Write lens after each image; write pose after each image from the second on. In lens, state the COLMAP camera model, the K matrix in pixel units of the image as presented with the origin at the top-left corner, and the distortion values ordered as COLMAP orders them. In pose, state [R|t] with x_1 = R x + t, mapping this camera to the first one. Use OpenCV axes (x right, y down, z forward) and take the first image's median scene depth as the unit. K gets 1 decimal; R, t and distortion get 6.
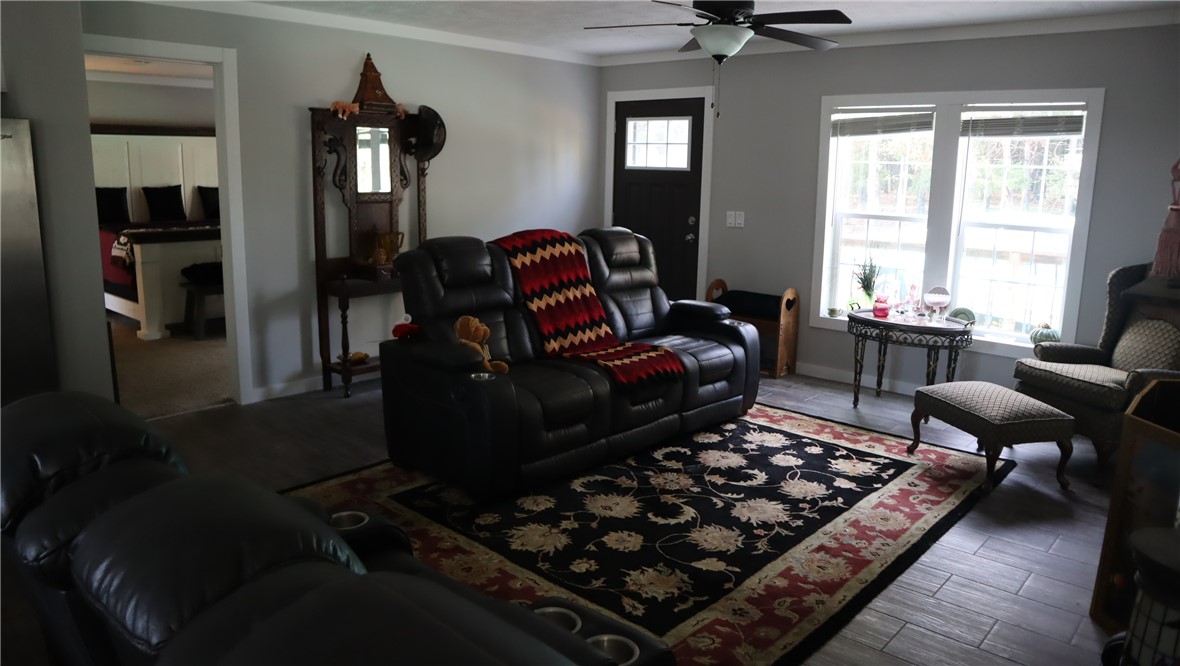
lens RADIAL K [[809.9, 0, 590.0], [0, 809.9, 333.0], [0, 0, 1]] dist [-0.062224, -0.000385]
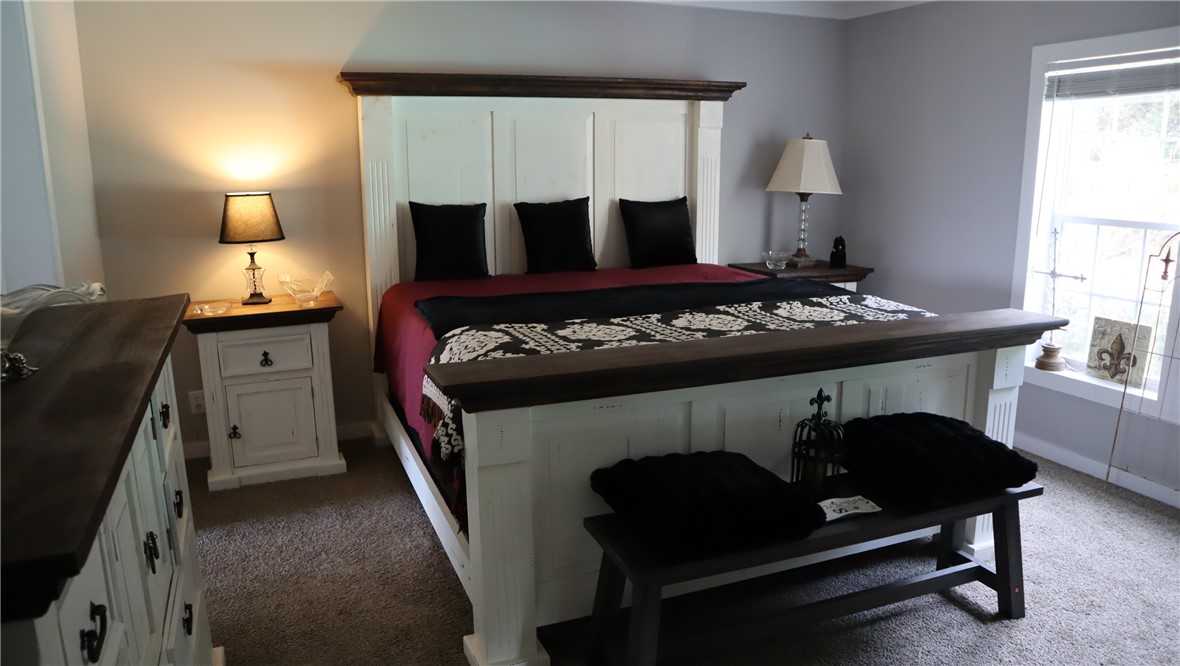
lens RADIAL K [[809.9, 0, 590.0], [0, 809.9, 333.0], [0, 0, 1]] dist [-0.062224, -0.000385]
pose [[0.902388, 0.063843, -0.426169, -0.311360], [-0.059437, 0.997952, 0.023646, -0.120725], [0.426806, 0.003993, 0.904334, 0.578564]]
